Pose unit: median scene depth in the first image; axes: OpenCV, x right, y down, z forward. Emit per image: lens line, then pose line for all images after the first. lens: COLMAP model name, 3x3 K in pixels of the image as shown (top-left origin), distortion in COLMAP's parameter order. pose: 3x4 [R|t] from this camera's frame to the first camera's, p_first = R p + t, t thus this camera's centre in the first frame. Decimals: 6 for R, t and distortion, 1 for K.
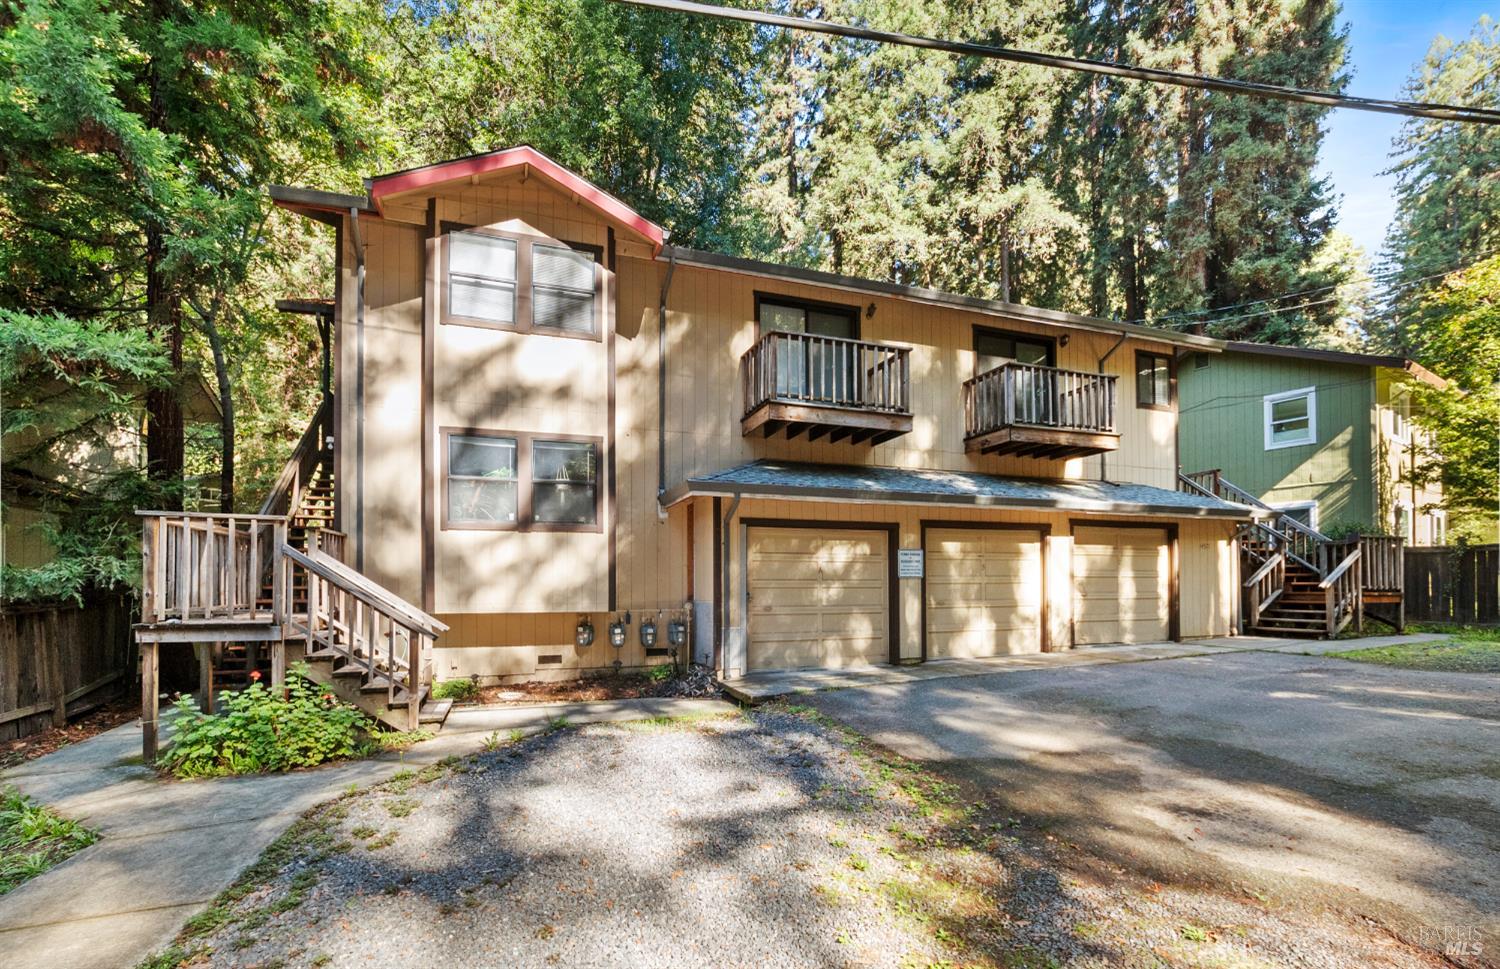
lens RADIAL K [[652.4, 0, 752.9], [0, 652.4, 582.0], [0, 0, 1]] dist [-0.010174, -0.000005]
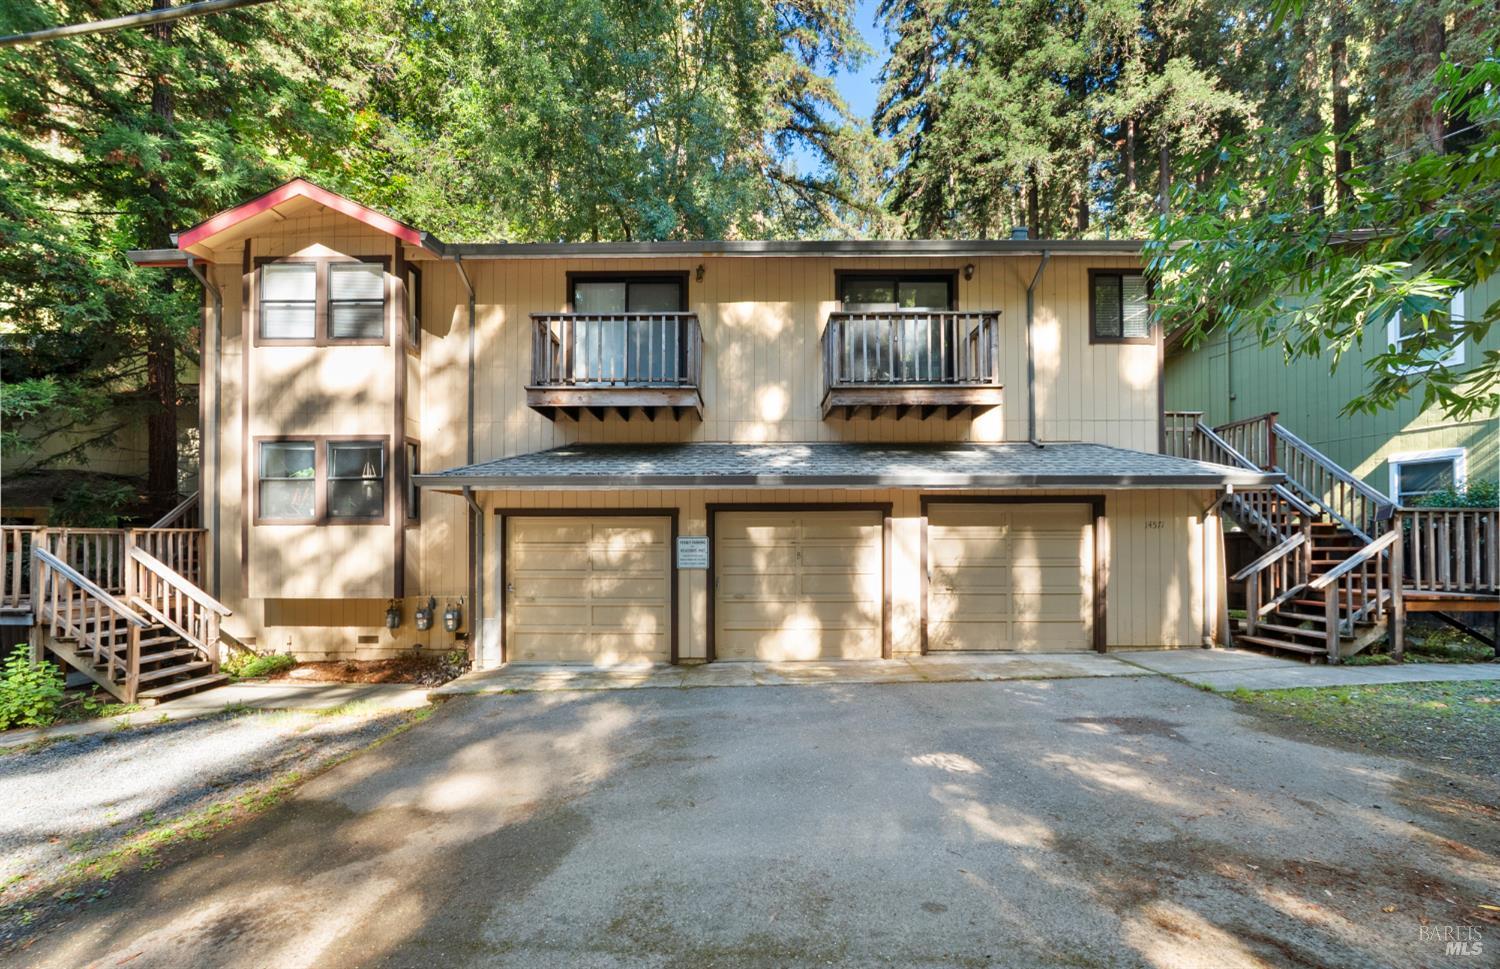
lens RADIAL K [[640.5, 0, 751.7], [0, 640.5, 541.8], [0, 0, 1]] dist [-0.011899, 0.000405]
pose [[0.942114, 0.001990, -0.335287, 0.551886], [-0.000112, 0.999984, 0.005619, -0.043707], [0.335292, -0.005256, 0.942099, 0.174787]]
